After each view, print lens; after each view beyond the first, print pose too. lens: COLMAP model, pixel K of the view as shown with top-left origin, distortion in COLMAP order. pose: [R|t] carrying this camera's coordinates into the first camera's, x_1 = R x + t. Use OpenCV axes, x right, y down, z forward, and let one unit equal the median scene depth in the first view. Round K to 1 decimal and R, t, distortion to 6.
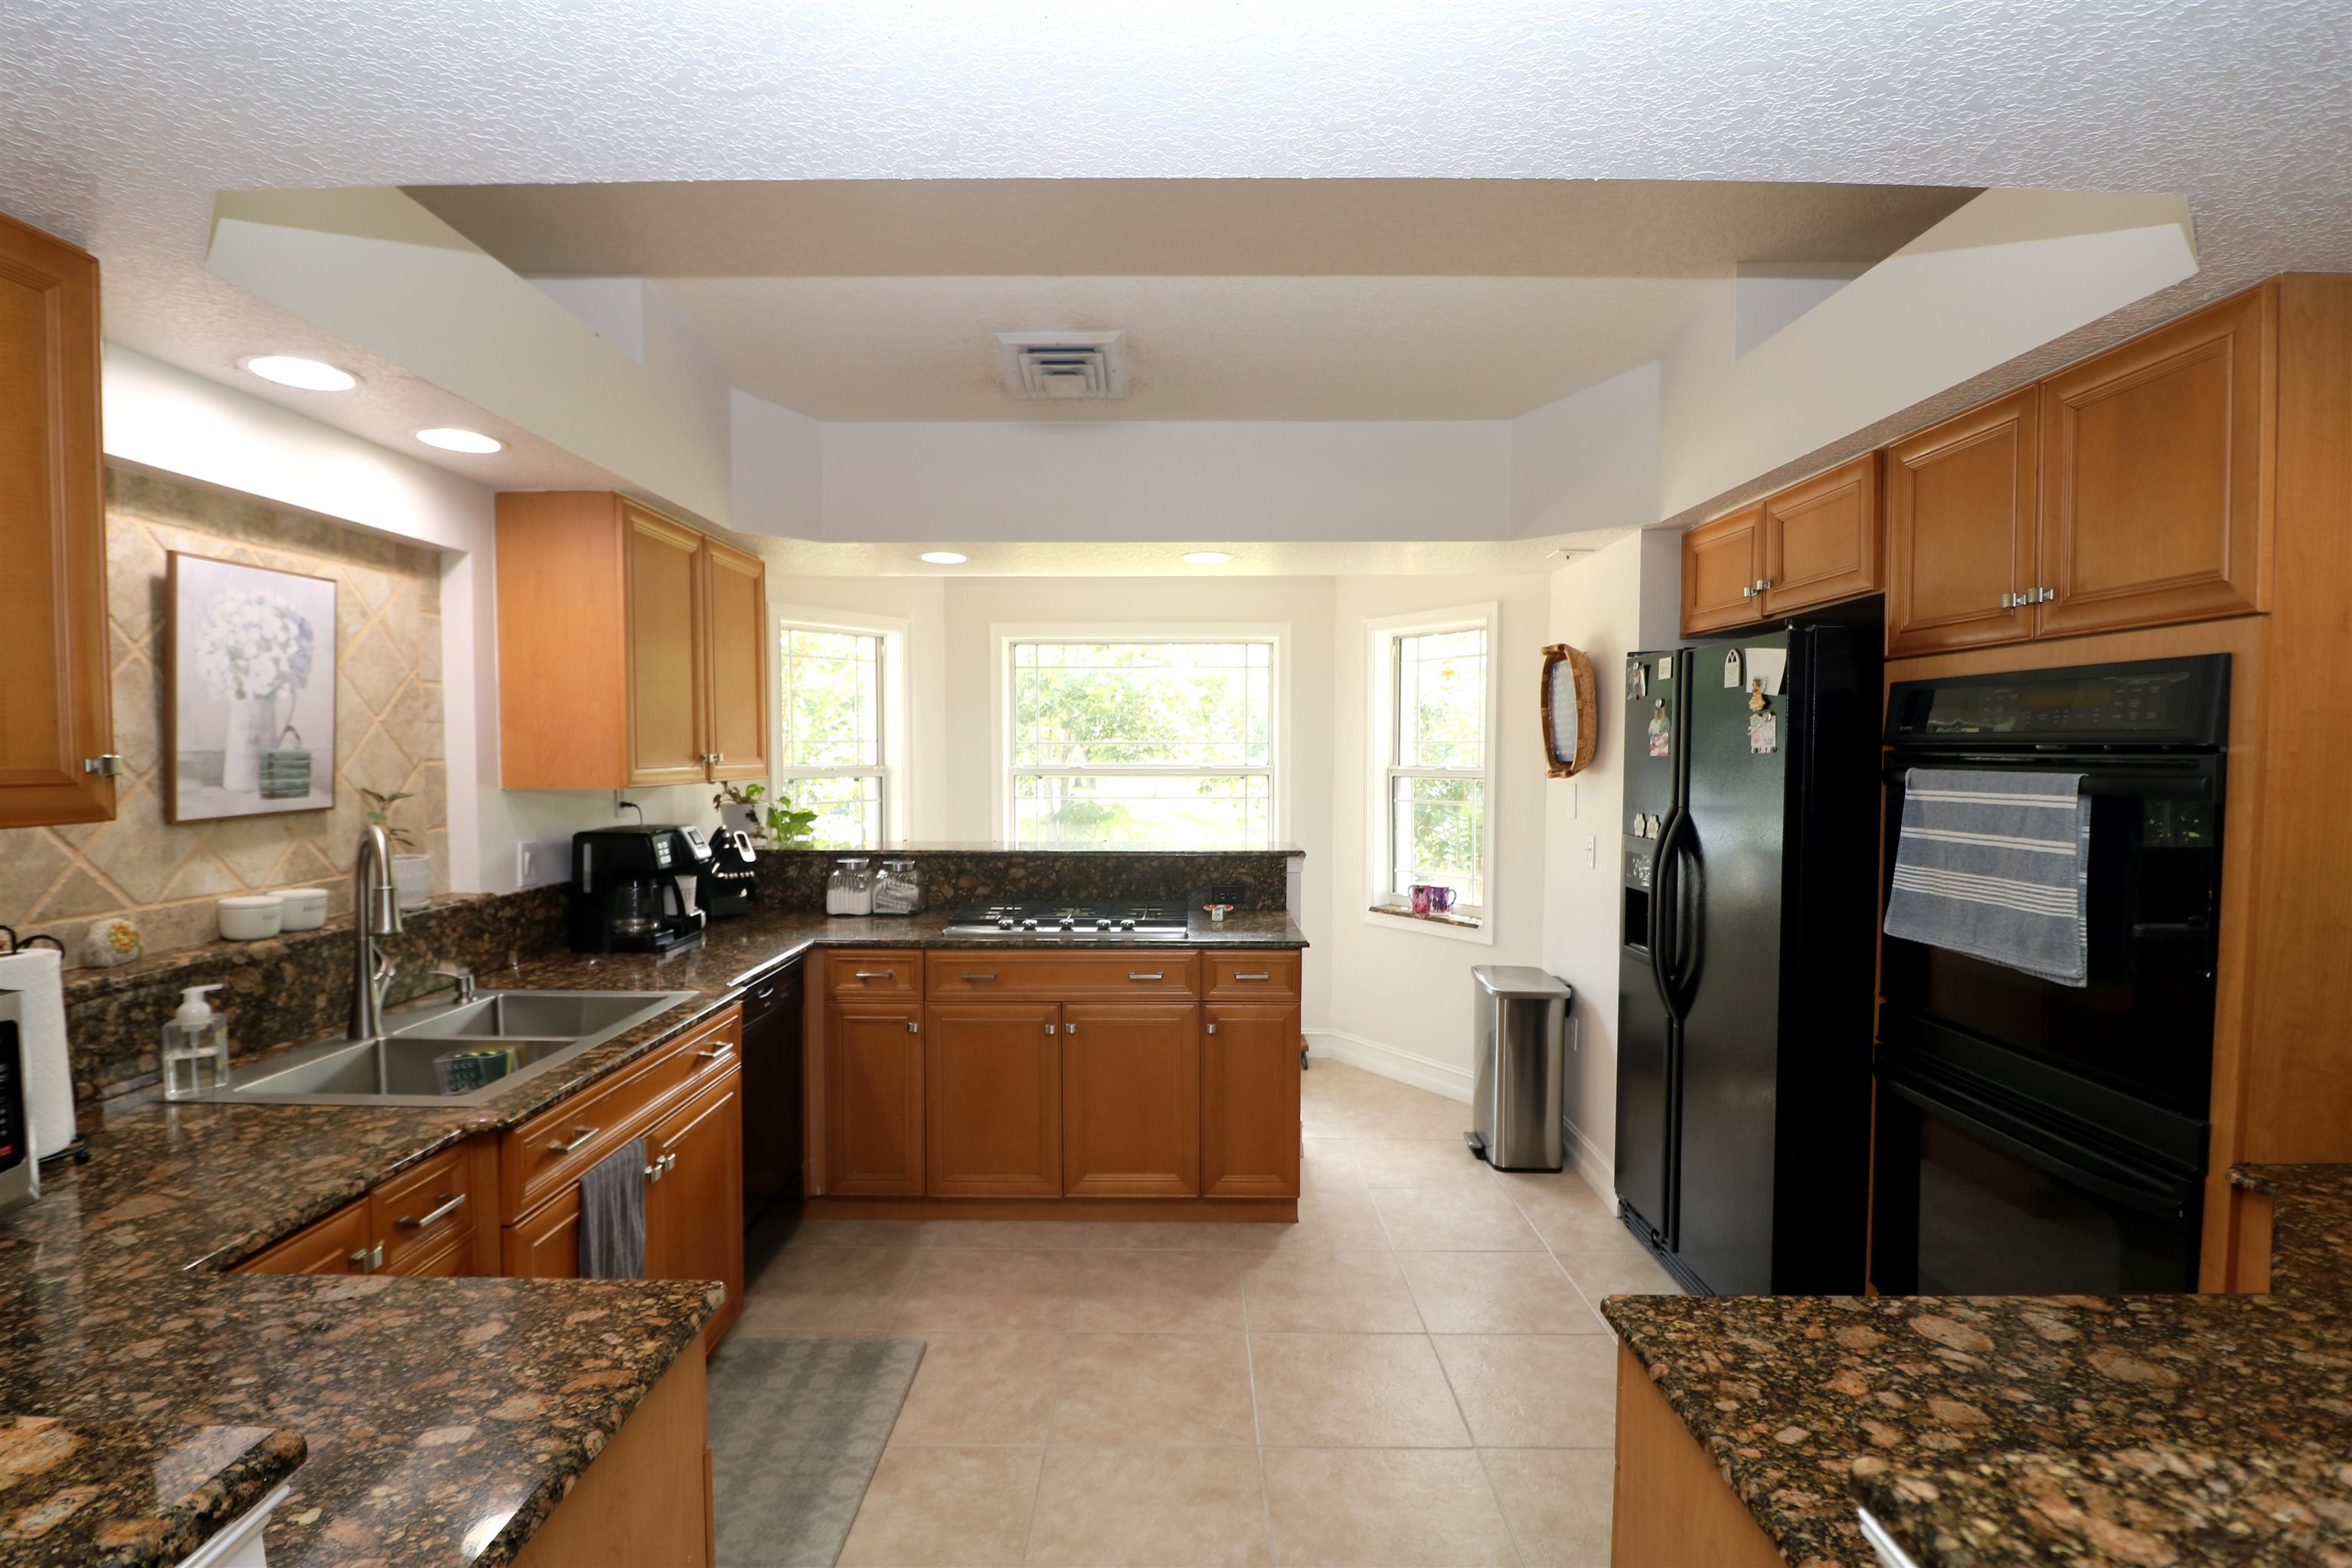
lens RADIAL K [[1091.0, 0, 1178.5], [0, 1091.0, 790.0], [0, 0, 1]] dist [-0.003033, -0.011348]
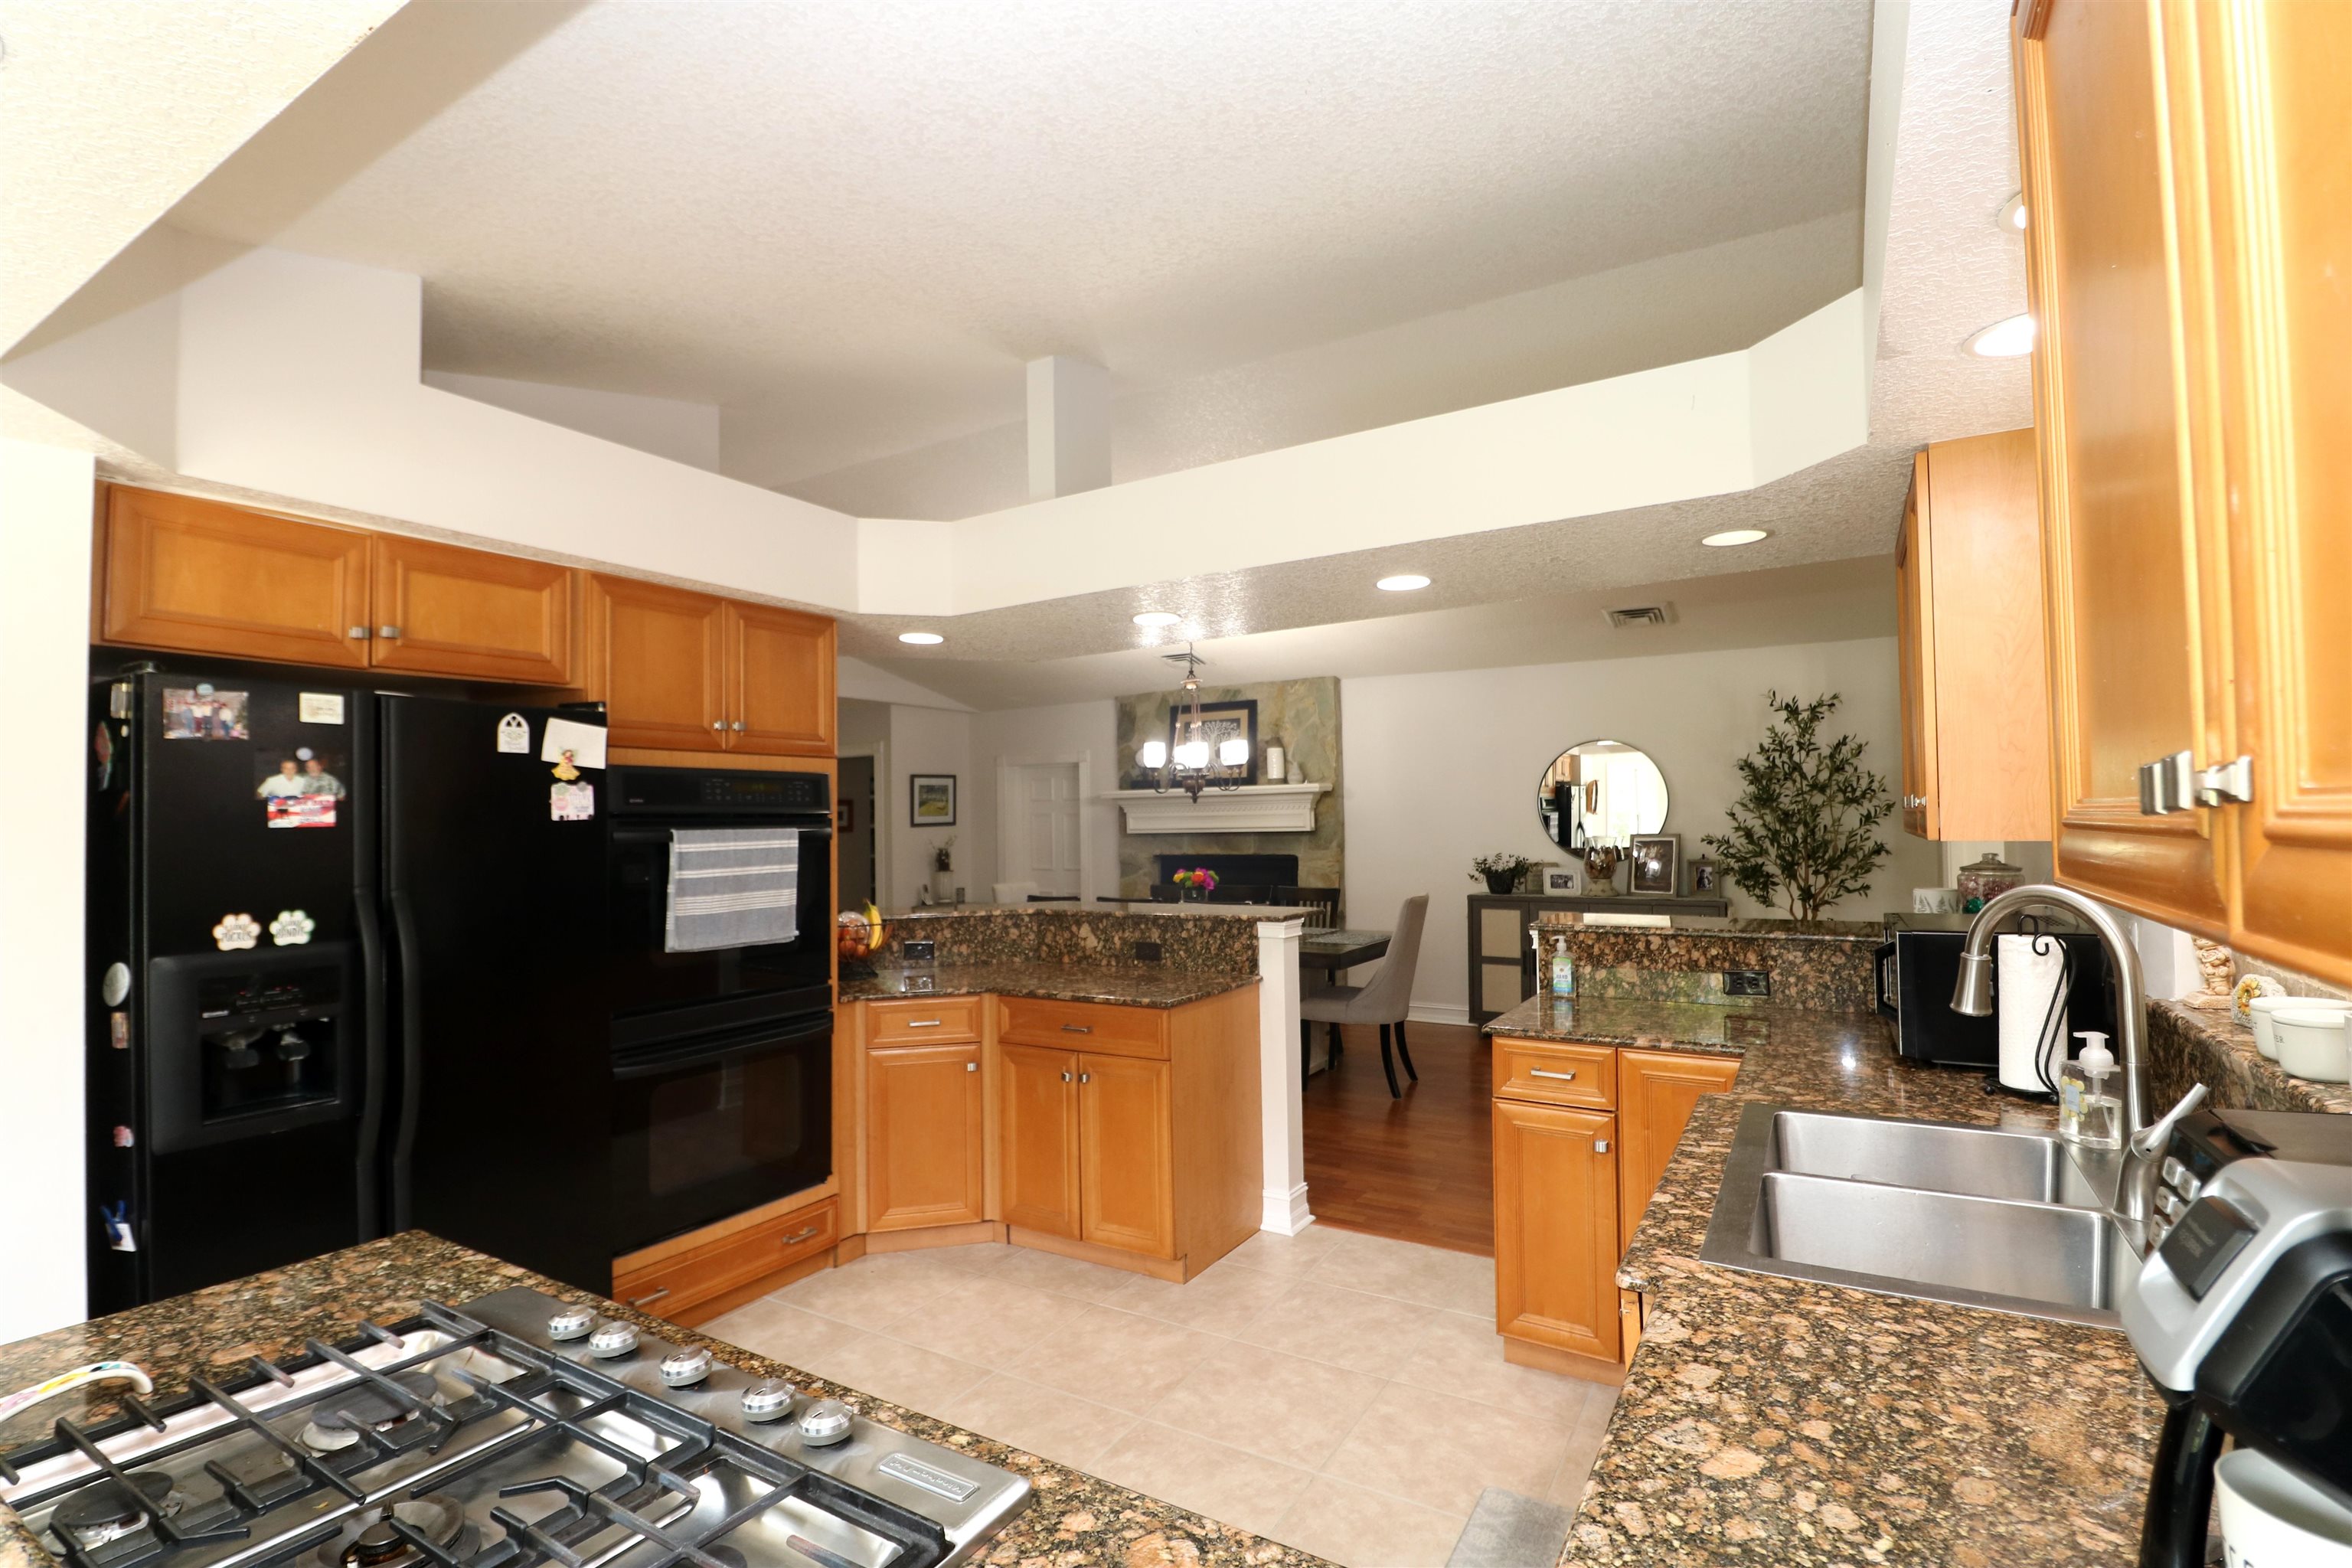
lens RADIAL K [[1091.0, 0, 1176.9], [0, 1091.0, 792.7], [0, 0, 1]] dist [-0.003033, -0.011348]
pose [[-0.859784, 0.027225, 0.509932, -0.565137], [0.035423, 0.999352, 0.006369, -0.050782], [-0.509429, 0.023540, -0.860191, 1.778504]]
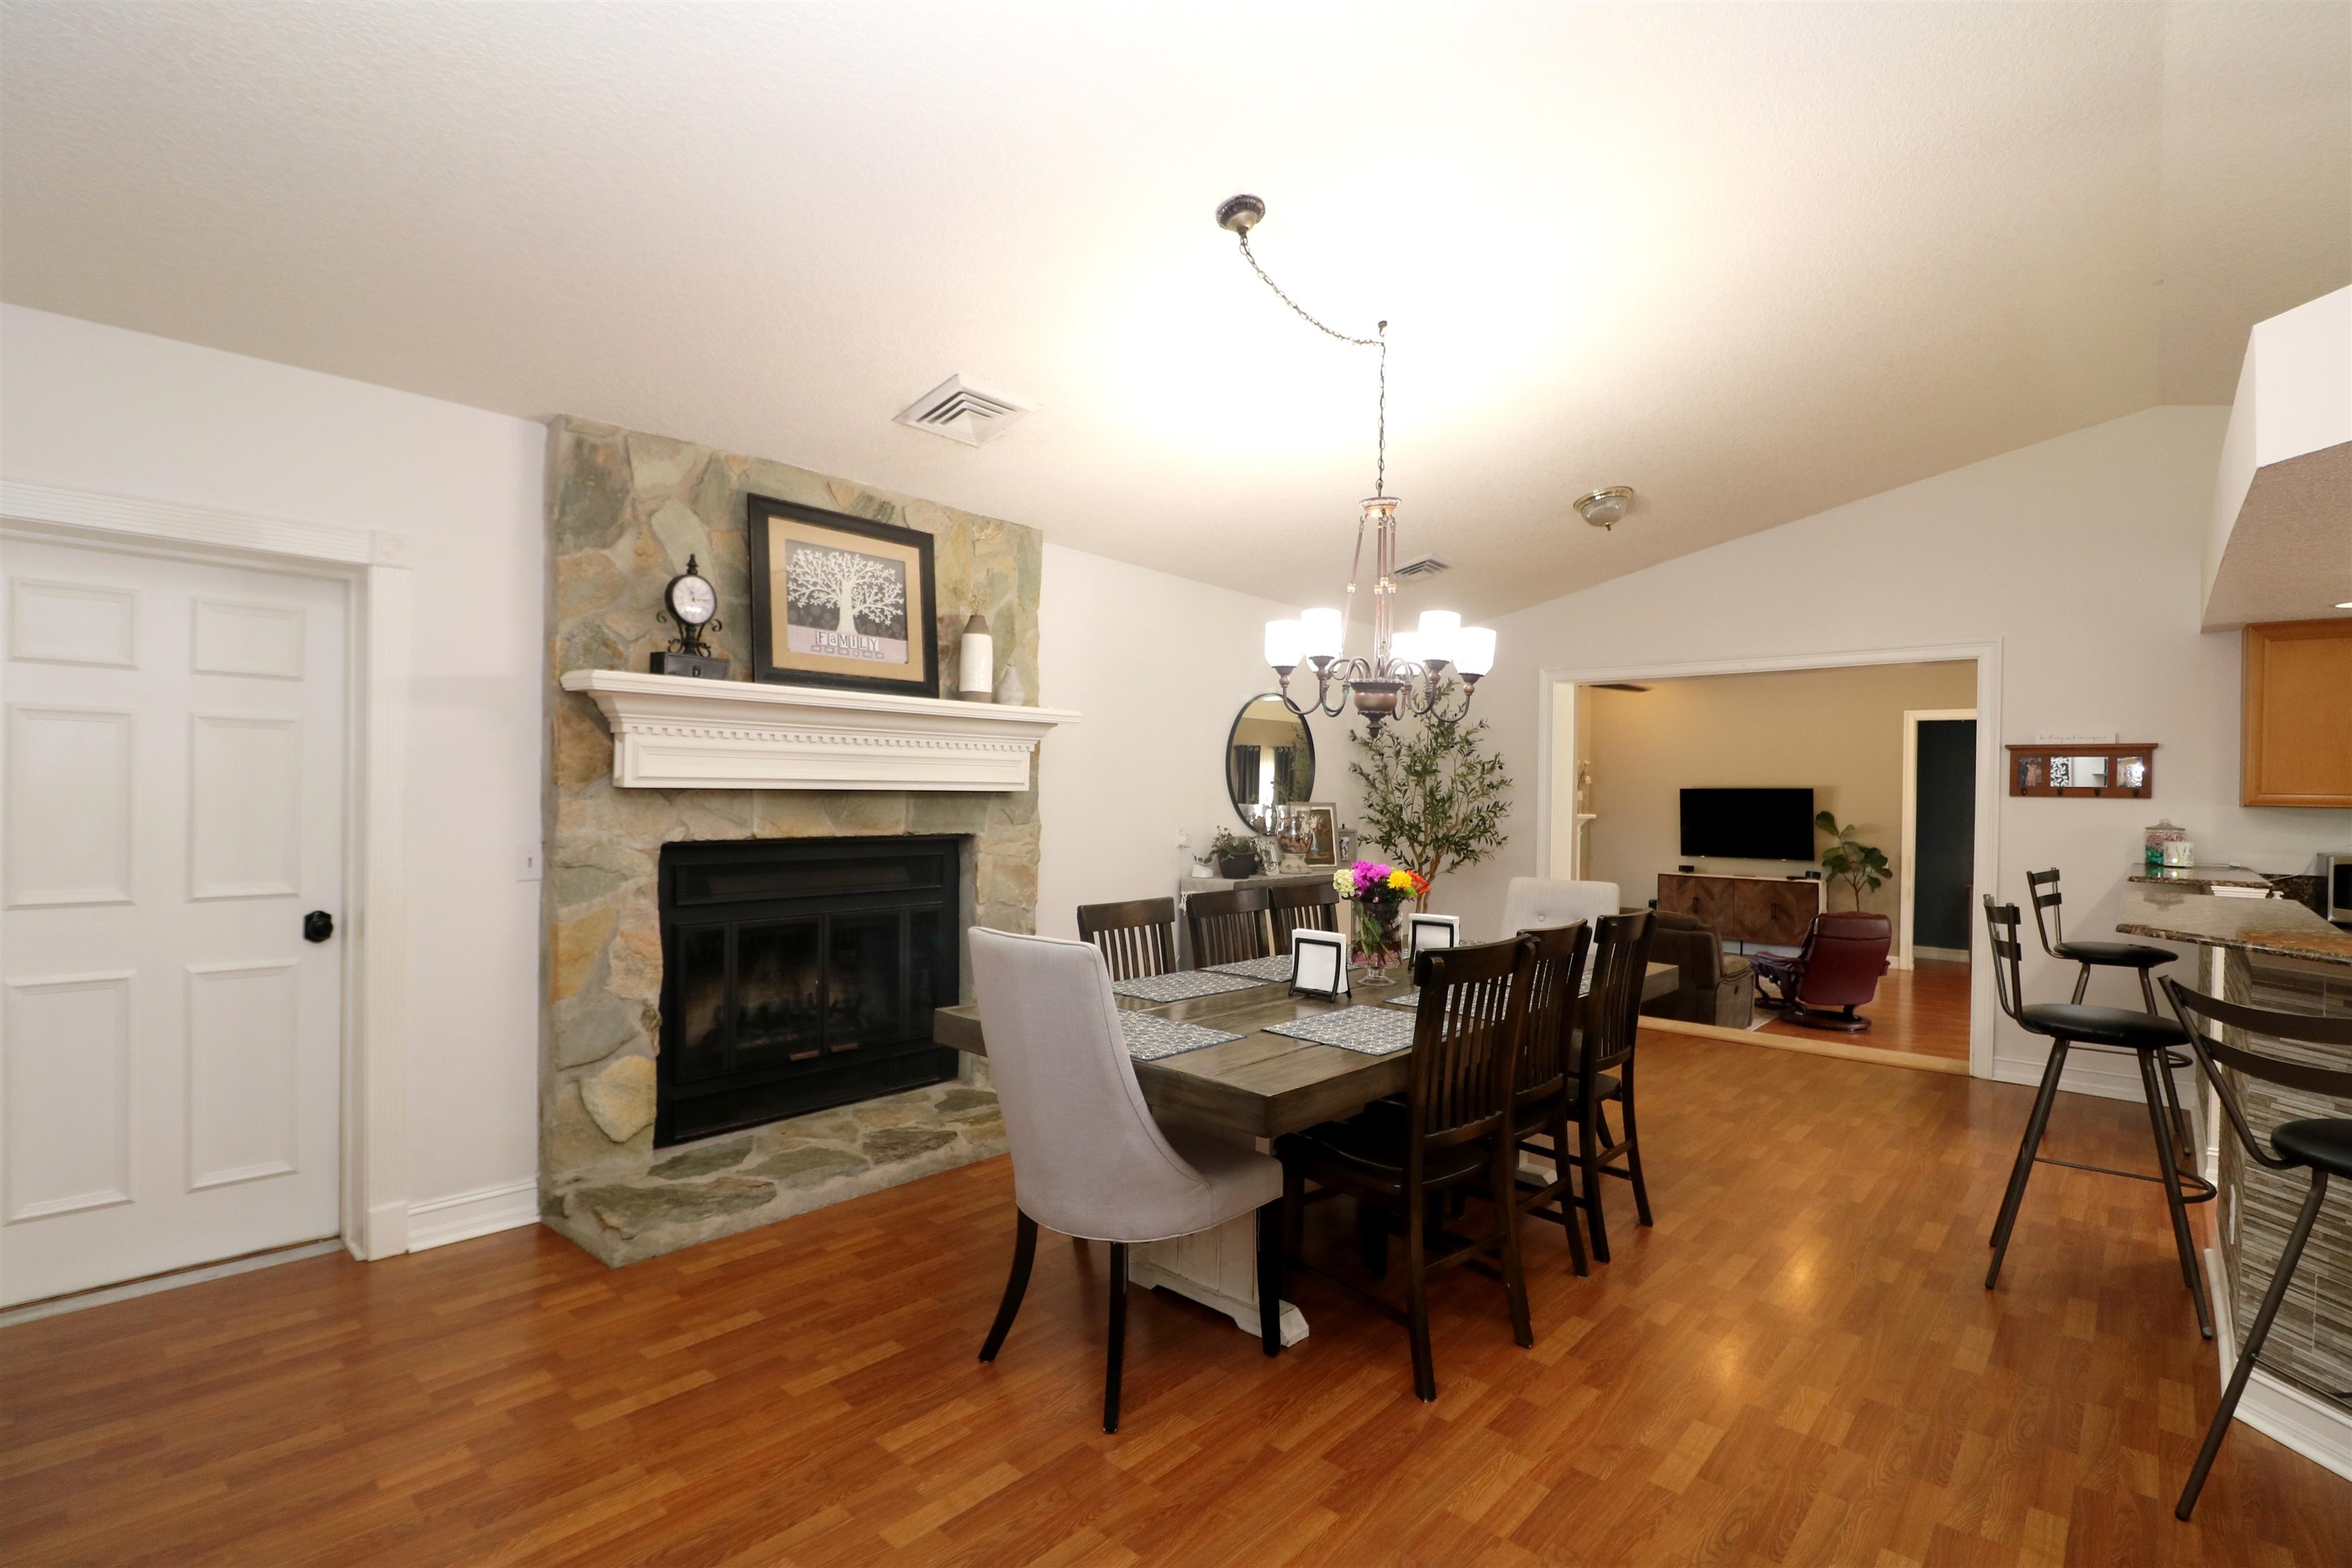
lens RADIAL K [[1091.0, 0, 1171.0], [0, 1091.0, 788.5], [0, 0, 1]] dist [-0.003033, -0.011348]
pose [[-0.663003, -0.013117, -0.748502, 2.172692], [-0.045735, 0.998689, 0.023009, 0.046156], [0.747219, 0.049488, -0.662733, 0.077336]]
